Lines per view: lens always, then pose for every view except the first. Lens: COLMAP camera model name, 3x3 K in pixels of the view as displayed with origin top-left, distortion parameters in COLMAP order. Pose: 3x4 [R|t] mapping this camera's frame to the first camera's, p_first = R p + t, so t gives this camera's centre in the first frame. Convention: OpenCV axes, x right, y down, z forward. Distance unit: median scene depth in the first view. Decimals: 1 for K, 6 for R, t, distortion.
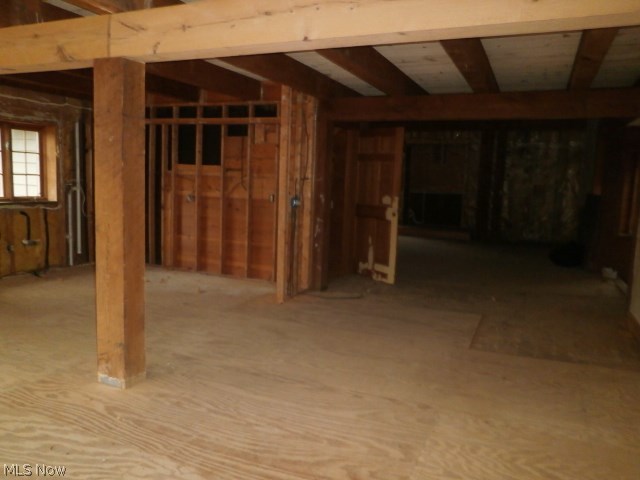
lens RADIAL K [[524.9, 0, 320.8], [0, 524.9, 240.5], [0, 0, 1]] dist [-0.033558, 0.054449]
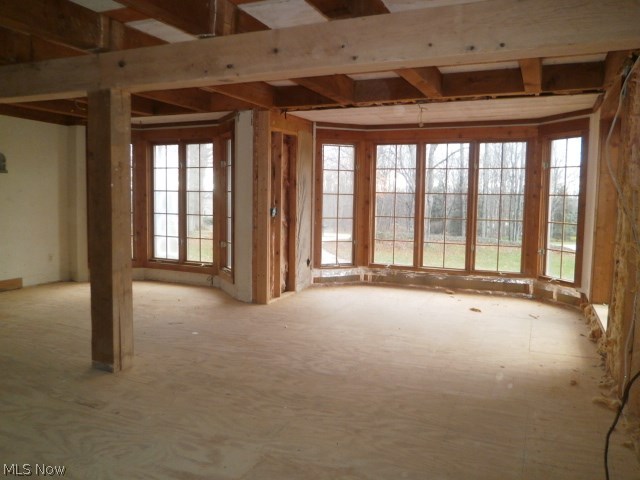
lens RADIAL K [[524.9, 0, 321.3], [0, 524.9, 236.4], [0, 0, 1]] dist [-0.033558, 0.054449]
pose [[-0.999084, -0.042702, 0.002739, -0.440507], [-0.041454, 0.981772, 0.185485, -0.133709], [-0.010610, 0.185201, -0.982643, 1.098455]]
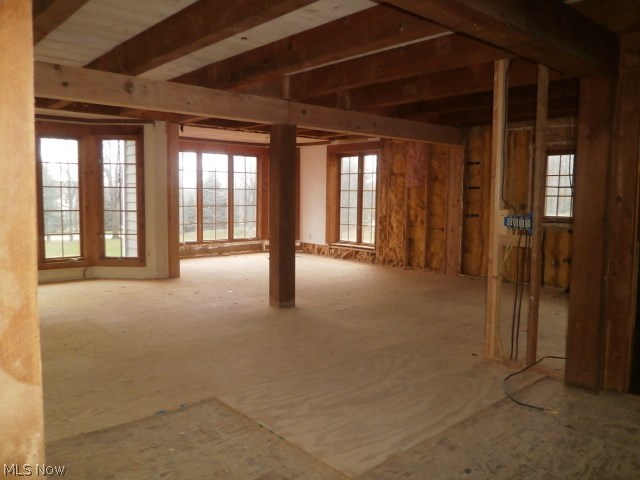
lens RADIAL K [[524.9, 0, 316.7], [0, 524.9, 242.4], [0, 0, 1]] dist [-0.033558, 0.054449]
pose [[-0.395078, 0.051007, -0.917230, 0.607499], [-0.124306, 0.986306, 0.108390, -0.080933], [0.910199, 0.156840, -0.383327, 0.923354]]
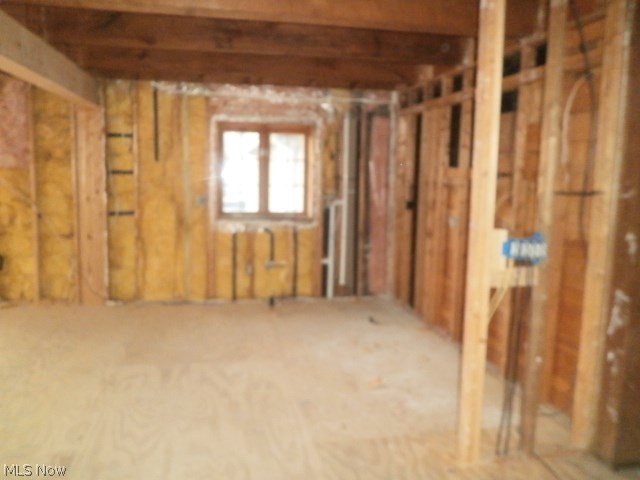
lens RADIAL K [[524.9, 0, 320.0], [0, 524.9, 236.8], [0, 0, 1]] dist [-0.033558, 0.054449]
pose [[0.544792, 0.076740, -0.835052, 0.199631], [-0.098856, 0.994738, 0.026921, -0.071463], [0.832724, 0.067884, 0.549512, 0.583438]]
